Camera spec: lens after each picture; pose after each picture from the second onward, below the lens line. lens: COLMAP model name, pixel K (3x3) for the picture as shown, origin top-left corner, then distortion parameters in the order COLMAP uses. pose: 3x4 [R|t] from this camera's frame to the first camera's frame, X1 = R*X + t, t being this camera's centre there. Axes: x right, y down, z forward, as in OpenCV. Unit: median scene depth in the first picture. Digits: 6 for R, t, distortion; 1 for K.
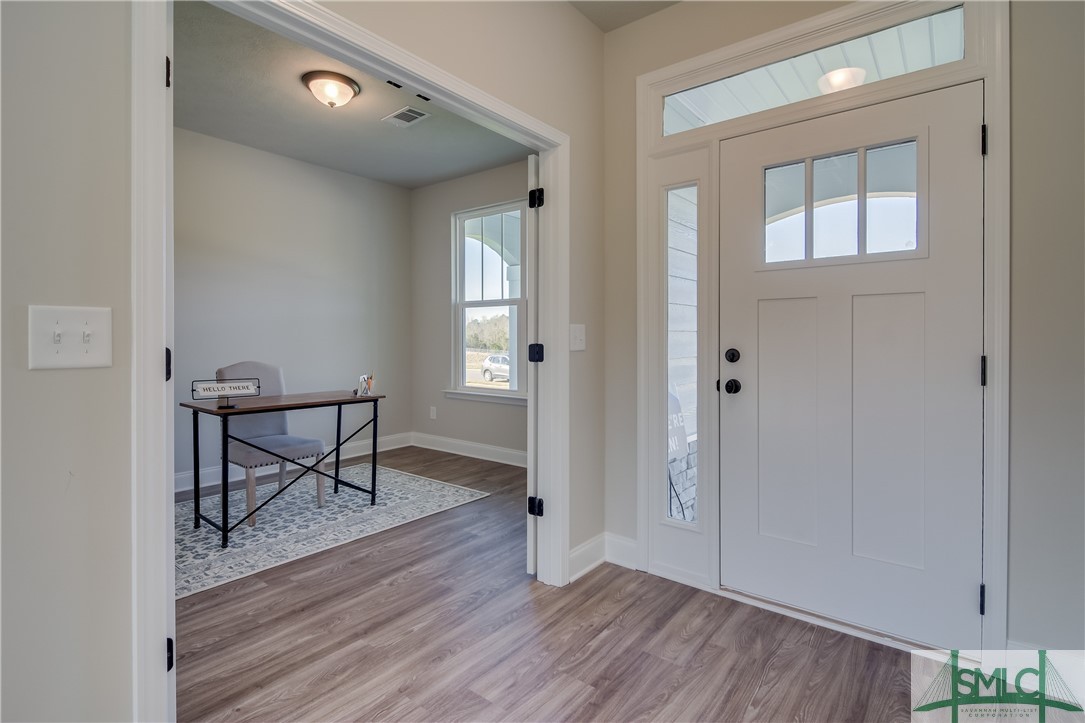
lens RADIAL K [[524.6, 0, 533.3], [0, 524.6, 352.9], [0, 0, 1]] dist [0.000543, -0.001397]
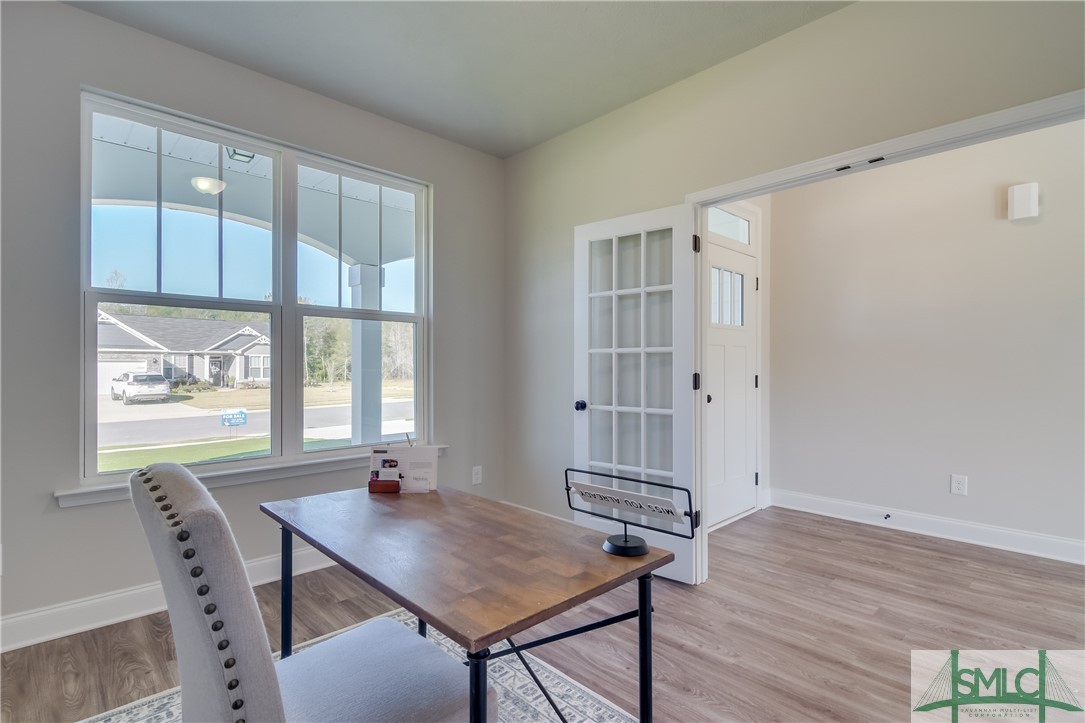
lens RADIAL K [[524.6, 0, 545.6], [0, 524.6, 360.2], [0, 0, 1]] dist [0.000543, -0.001397]
pose [[0.128701, -0.002822, 0.991679, -0.729824], [0.020228, 0.999795, 0.000220, -0.035666], [-0.991477, 0.020032, 0.128732, 0.738994]]
